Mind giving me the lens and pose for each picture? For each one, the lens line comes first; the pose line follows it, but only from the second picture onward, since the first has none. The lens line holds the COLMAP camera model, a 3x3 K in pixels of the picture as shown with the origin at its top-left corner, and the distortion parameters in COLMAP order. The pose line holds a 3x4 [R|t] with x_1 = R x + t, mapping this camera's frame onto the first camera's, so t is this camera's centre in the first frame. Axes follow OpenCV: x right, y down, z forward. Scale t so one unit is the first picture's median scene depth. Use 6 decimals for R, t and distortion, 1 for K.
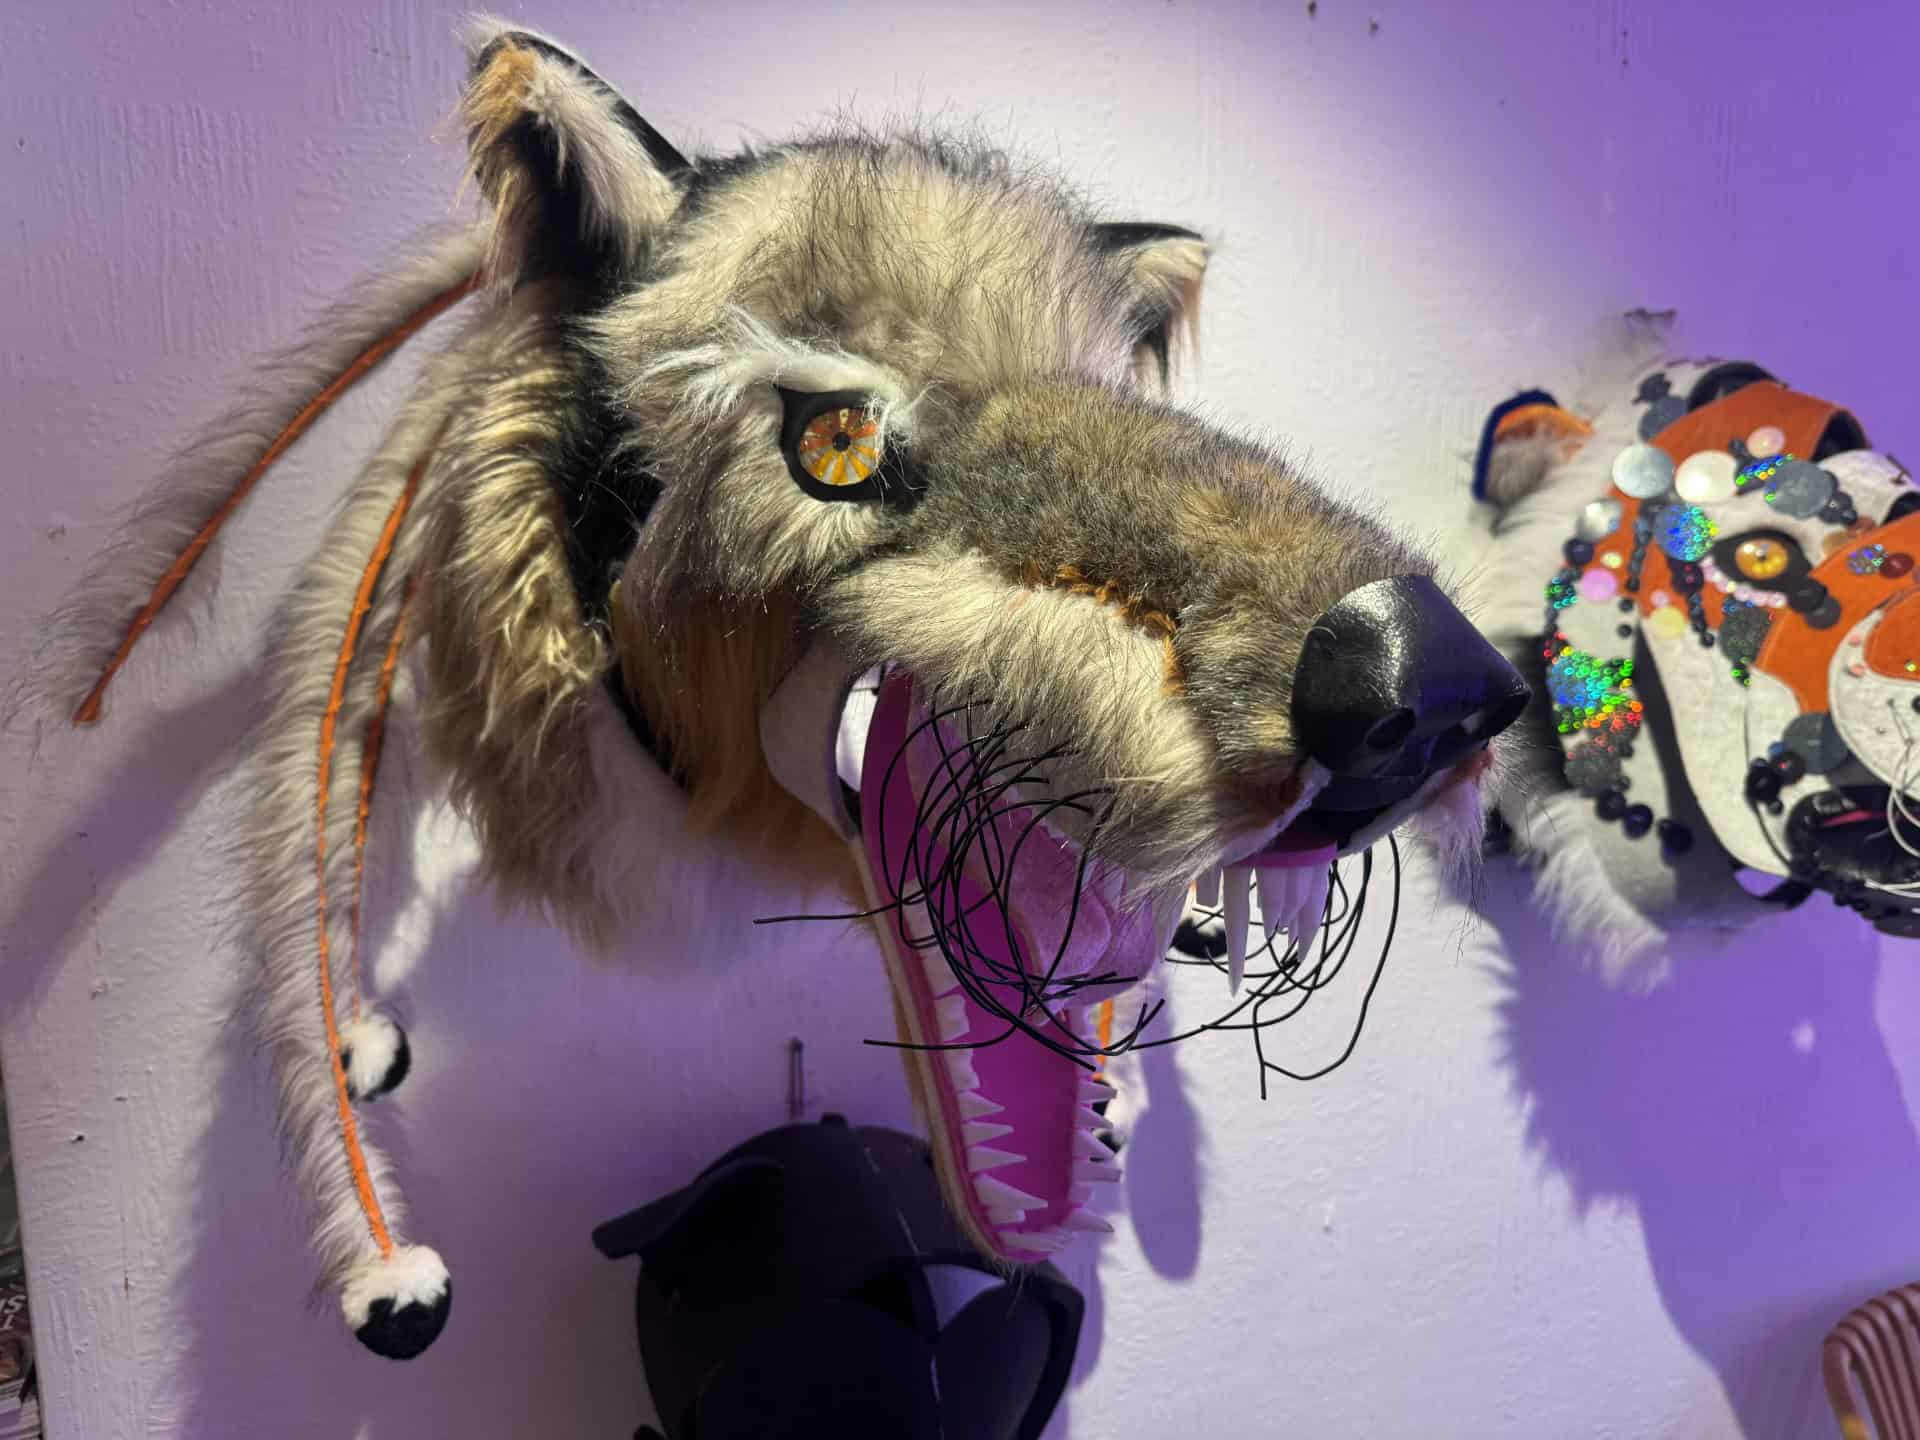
lens RADIAL K [[1361.1, 0, 962.6], [0, 1361.1, 723.4], [0, 0, 1]] dist [-0.005614, -0.015813]
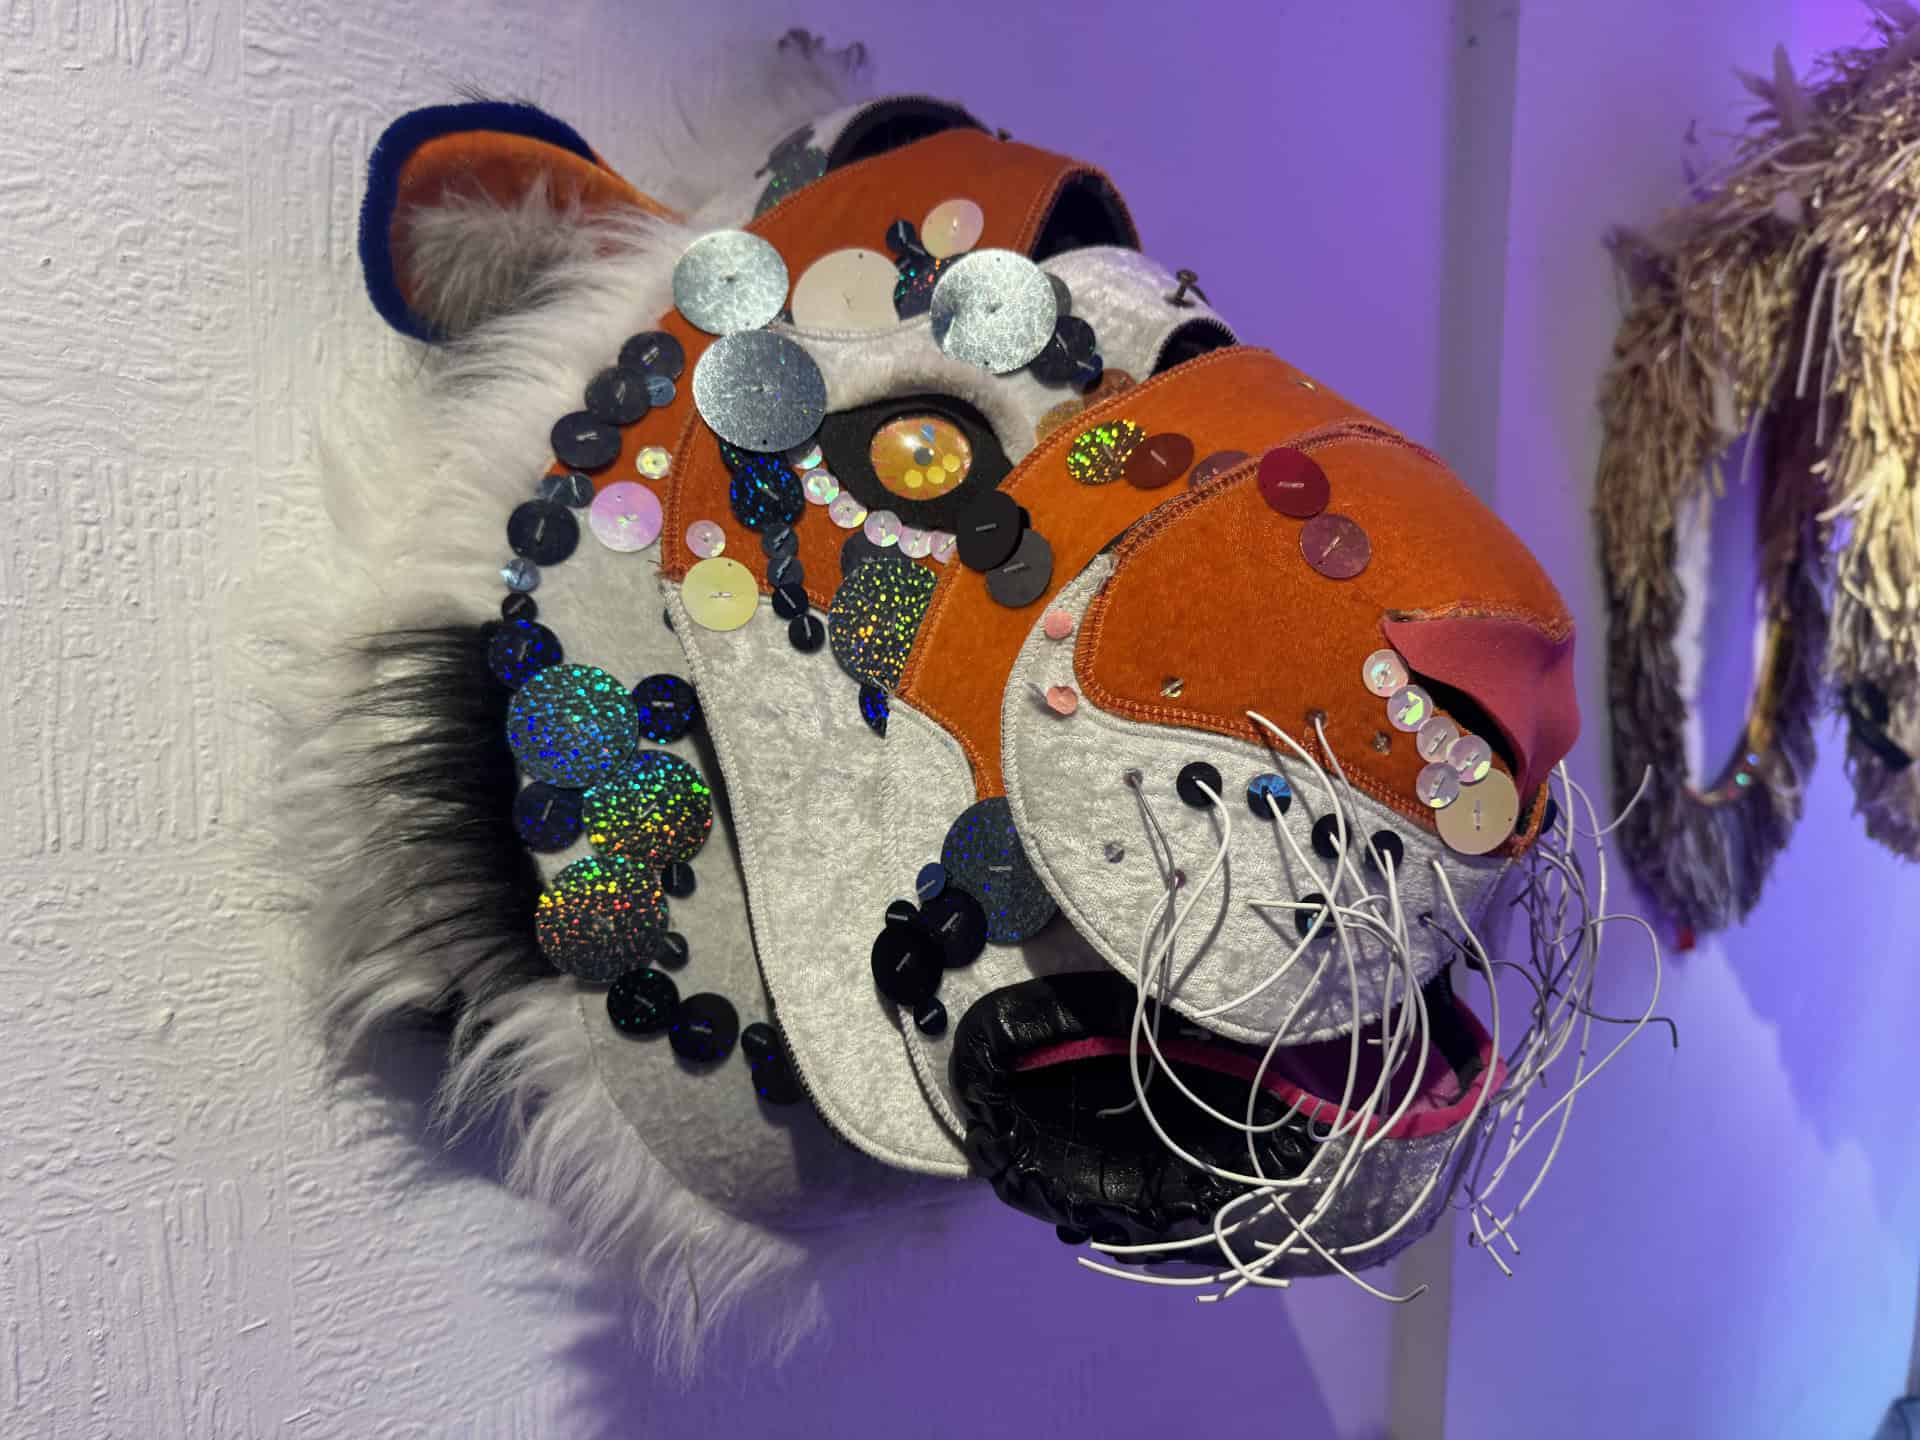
lens RADIAL K [[1361.1, 0, 957.7], [0, 1361.1, 715.0], [0, 0, 1]] dist [-0.005614, -0.015813]
pose [[0.943191, -0.010160, 0.332097, 0.458420], [0.018194, 0.999612, -0.021093, -0.025072], [-0.331754, 0.025937, 0.943009, 0.579057]]
